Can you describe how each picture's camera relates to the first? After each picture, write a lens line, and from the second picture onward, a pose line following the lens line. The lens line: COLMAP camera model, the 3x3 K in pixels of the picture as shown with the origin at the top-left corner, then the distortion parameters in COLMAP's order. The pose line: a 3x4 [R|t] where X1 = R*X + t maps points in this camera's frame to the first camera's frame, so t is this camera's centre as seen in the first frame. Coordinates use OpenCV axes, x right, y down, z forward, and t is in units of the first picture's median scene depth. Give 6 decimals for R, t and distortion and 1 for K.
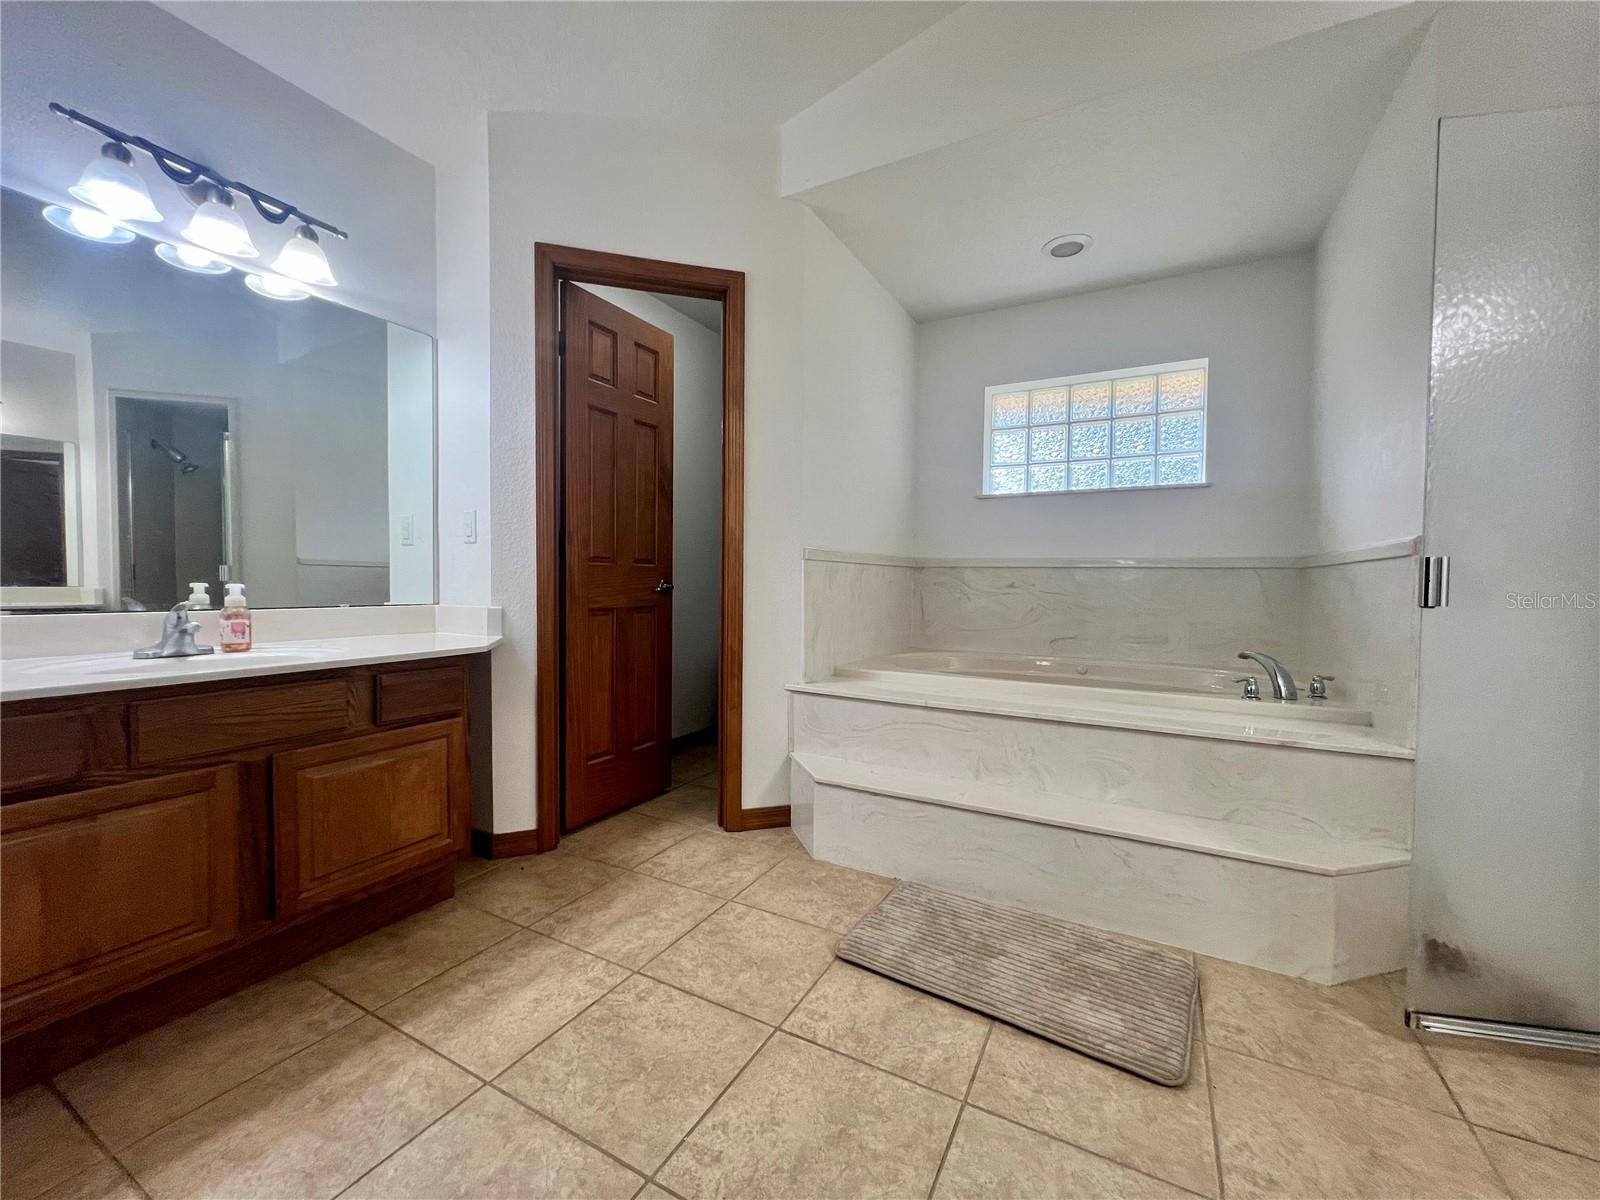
lens RADIAL K [[644.2, 0, 798.5], [0, 644.2, 599.4], [0, 0, 1]] dist [-0.000627, 0.000594]
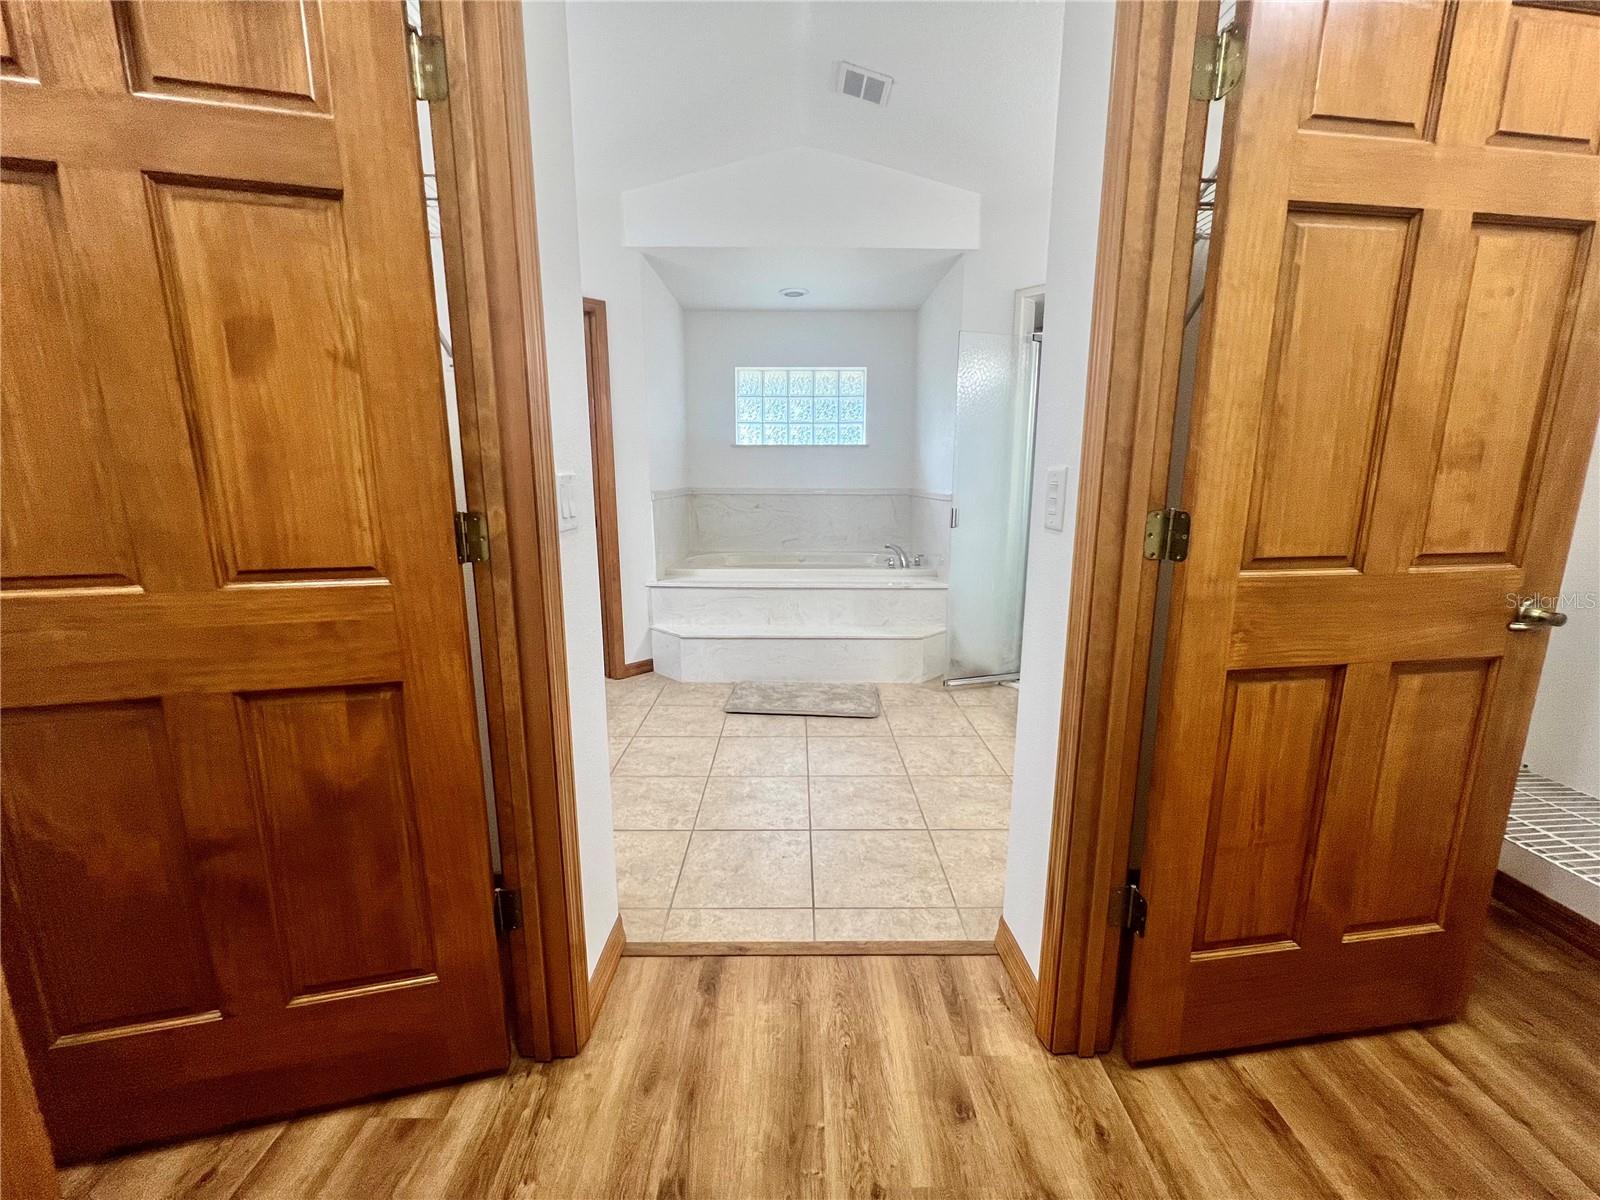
lens RADIAL K [[639.1, 0, 796.2], [0, 639.1, 602.1], [0, 0, 1]] dist [-0.001071, -0.000010]
pose [[0.877247, -0.103158, 0.468824, -0.581442], [0.022948, 0.984532, 0.173694, -0.110624], [-0.479490, -0.141614, 0.866045, -0.692574]]
